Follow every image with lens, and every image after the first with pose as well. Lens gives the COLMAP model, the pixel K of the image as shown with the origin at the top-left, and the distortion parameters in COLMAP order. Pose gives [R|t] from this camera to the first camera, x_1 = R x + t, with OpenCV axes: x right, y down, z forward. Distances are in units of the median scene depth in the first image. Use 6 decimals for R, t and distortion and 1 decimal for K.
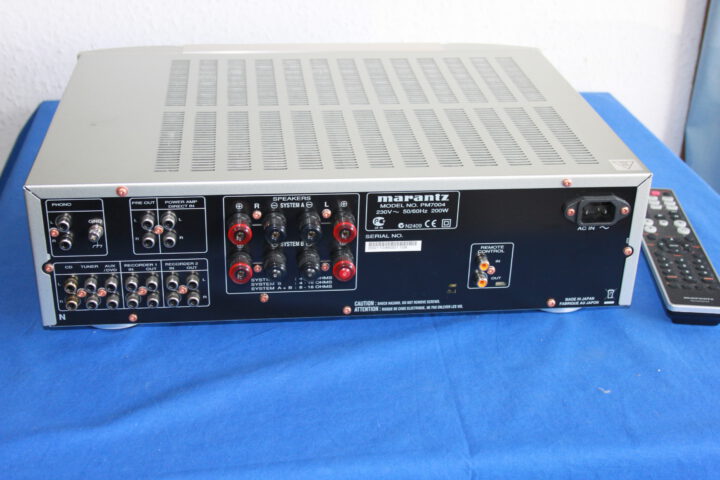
lens RADIAL K [[1025.2, 0, 360.0], [0, 1025.2, 240.0], [0, 0, 1]] dist [-0.011701, 0.032427]
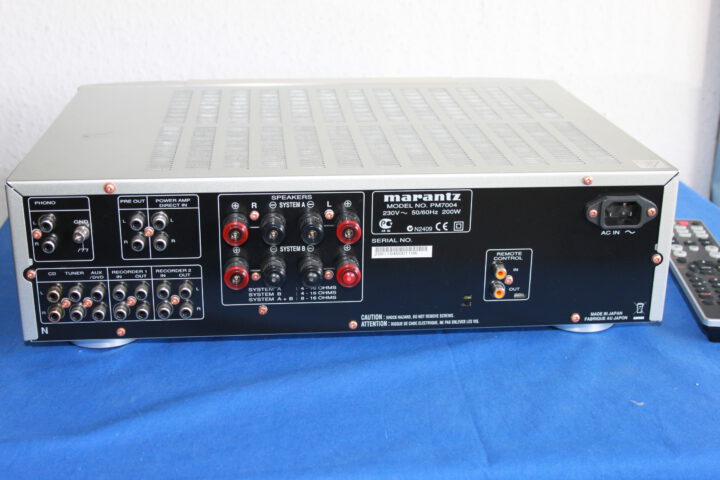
lens RADIAL K [[1025.2, 0, 360.0], [0, 1025.2, 240.0], [0, 0, 1]] dist [-0.011701, 0.032427]
pose [[0.999689, -0.010108, -0.022808, 0.016063], [0.007210, 0.992289, -0.123735, 0.111237], [0.023882, 0.123532, 0.992053, 0.079543]]
